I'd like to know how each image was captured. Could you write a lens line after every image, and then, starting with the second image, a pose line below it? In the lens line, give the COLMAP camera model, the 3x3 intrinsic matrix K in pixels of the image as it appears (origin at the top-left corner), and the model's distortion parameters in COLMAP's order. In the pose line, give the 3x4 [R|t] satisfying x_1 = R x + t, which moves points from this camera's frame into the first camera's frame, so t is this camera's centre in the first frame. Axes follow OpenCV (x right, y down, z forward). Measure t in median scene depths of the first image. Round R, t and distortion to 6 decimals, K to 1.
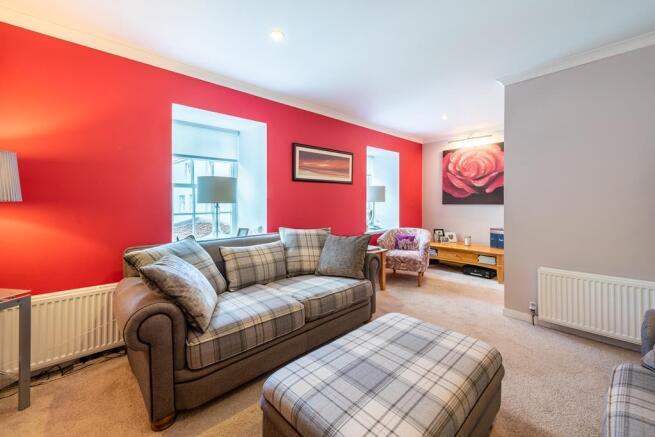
lens RADIAL K [[264.4, 0, 322.9], [0, 264.4, 200.4], [0, 0, 1]] dist [-0.000832, -0.000083]
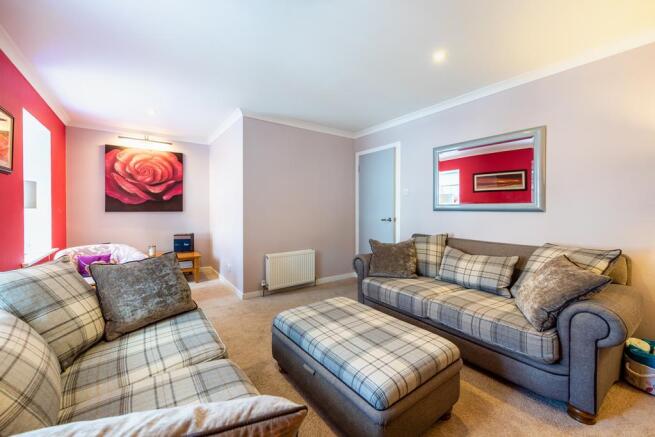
lens RADIAL K [[264.4, 0, 328.3], [0, 264.4, 212.8], [0, 0, 1]] dist [-0.000832, -0.000083]
pose [[0.096724, -0.009953, 0.995261, -0.301196], [-0.010142, 0.999888, 0.010985, 0.002675], [-0.995260, -0.011157, 0.096613, 0.279804]]
